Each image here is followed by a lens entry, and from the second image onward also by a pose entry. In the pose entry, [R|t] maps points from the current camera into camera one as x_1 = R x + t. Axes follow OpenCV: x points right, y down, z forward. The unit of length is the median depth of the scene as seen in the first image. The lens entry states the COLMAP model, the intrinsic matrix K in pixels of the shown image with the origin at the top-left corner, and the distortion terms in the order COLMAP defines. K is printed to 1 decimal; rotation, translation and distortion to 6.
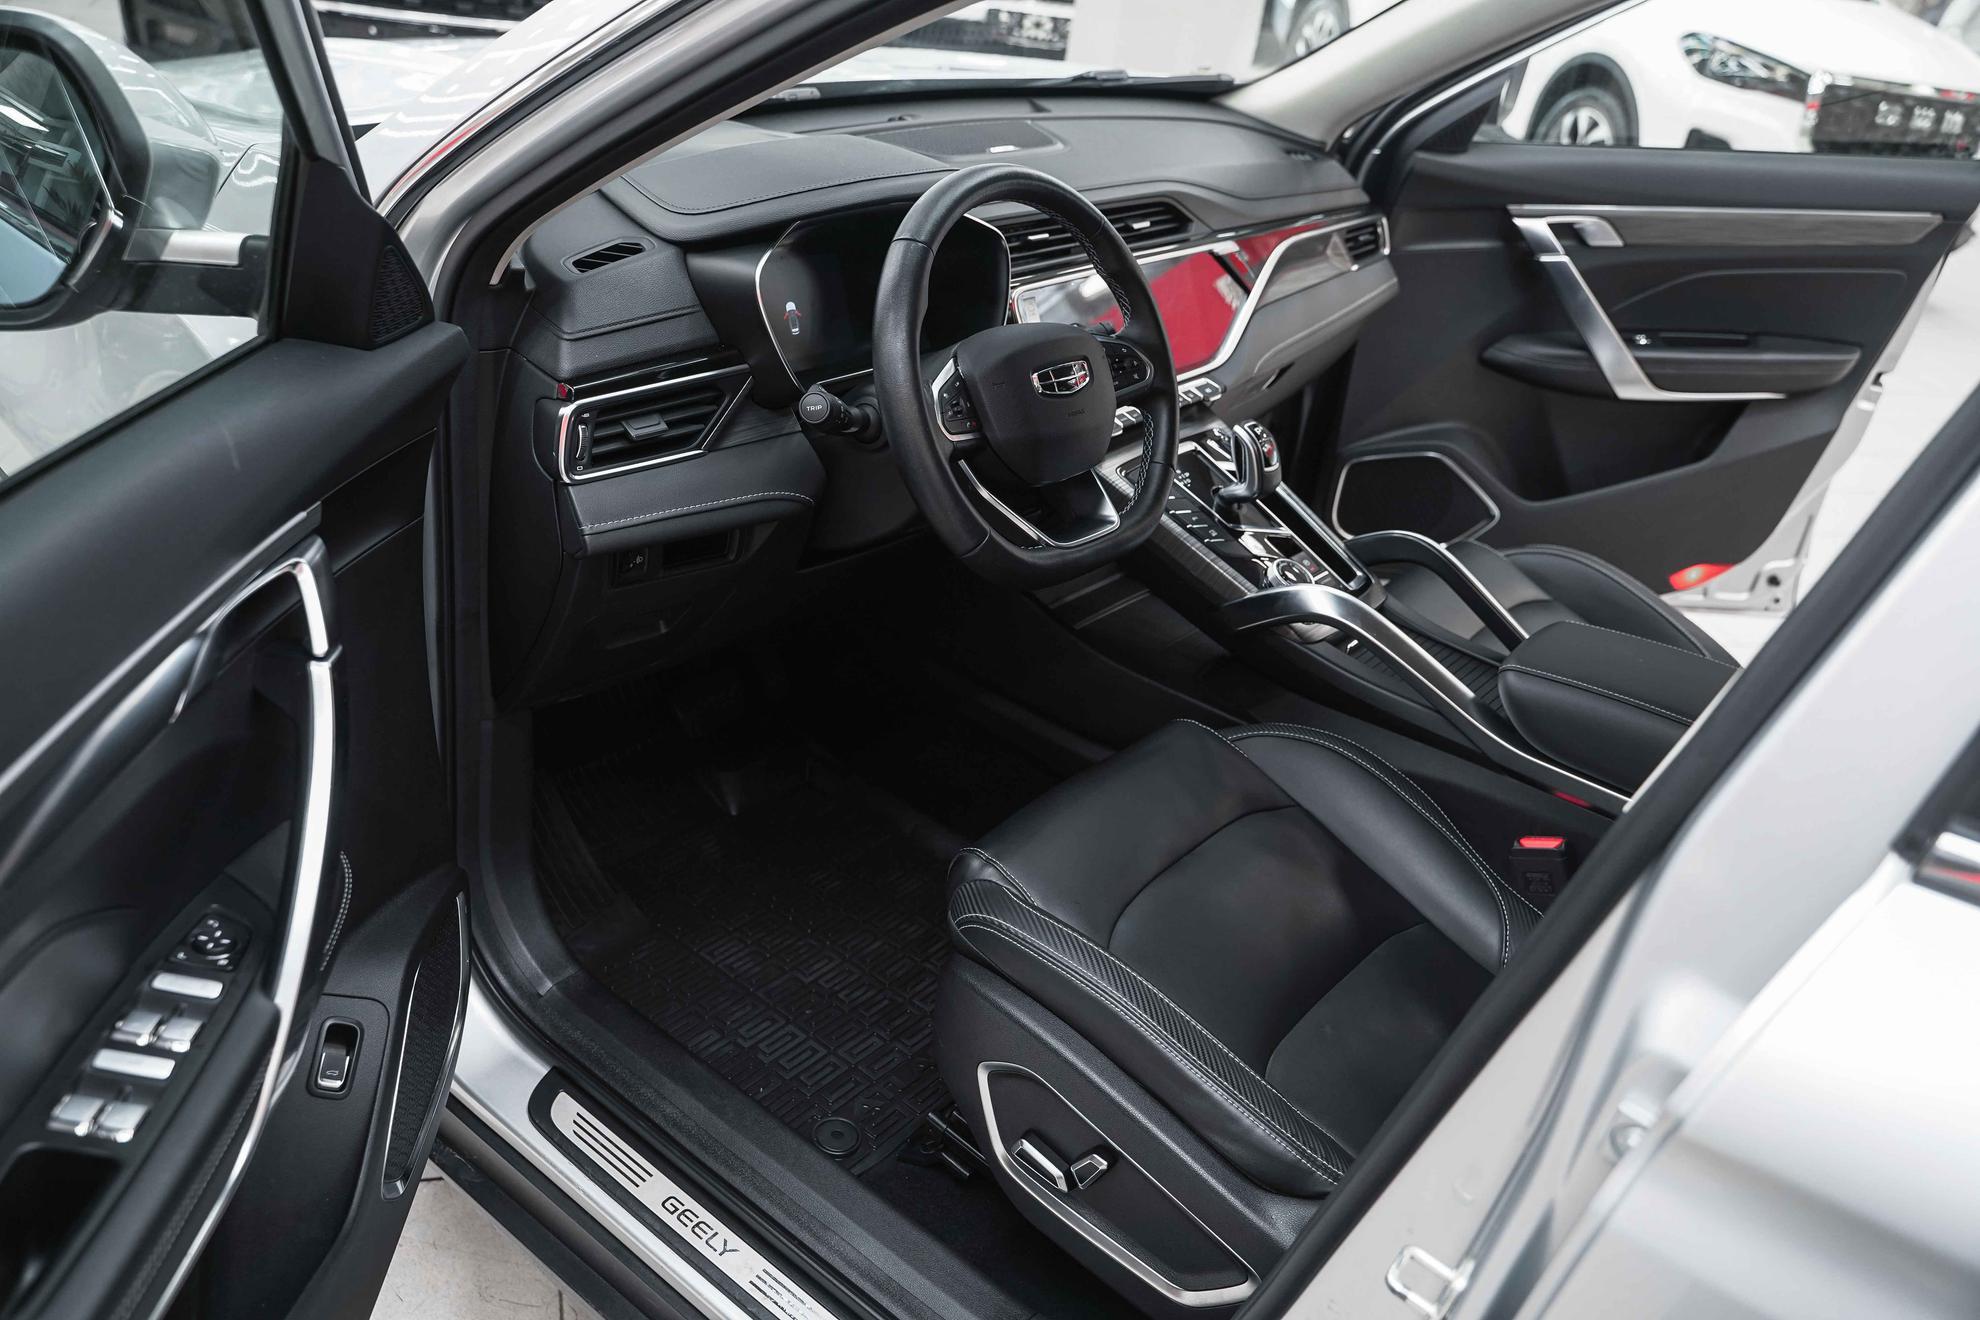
lens RADIAL K [[1610.3, 0, 991.8], [0, 1610.3, 654.0], [0, 0, 1]] dist [0.002585, -0.021418]
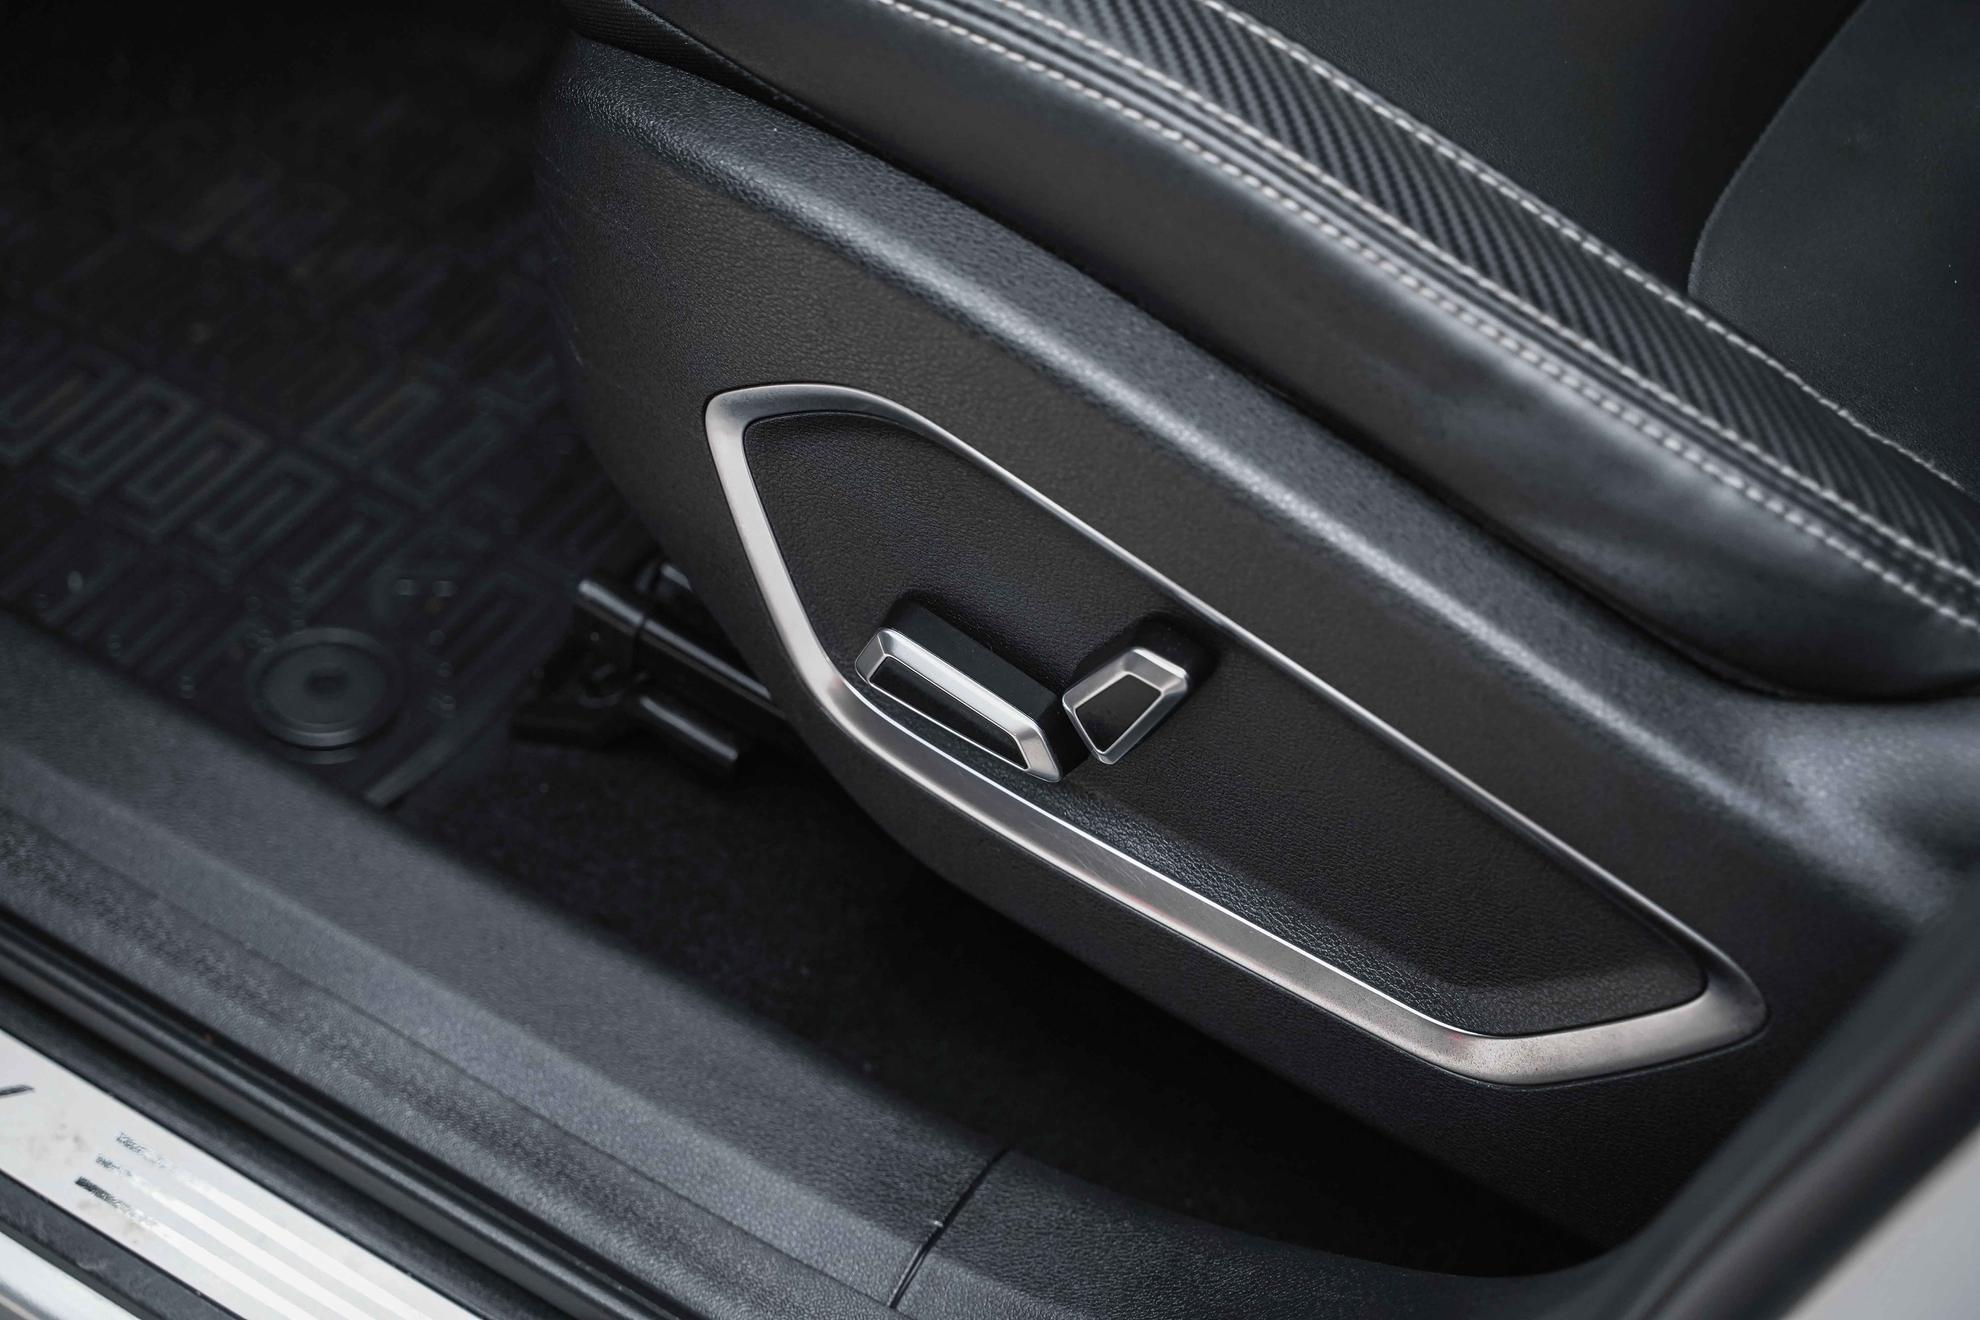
lens RADIAL K [[3309.8, 0, 989.0], [0, 3309.8, 659.7], [0, 0, 1]] dist [-0.038625, 0.000000]
pose [[0.990564, -0.133387, 0.031479, 0.017257], [0.117098, 0.943063, 0.311321, 0.118427], [-0.071213, -0.304698, 0.949783, 0.415654]]
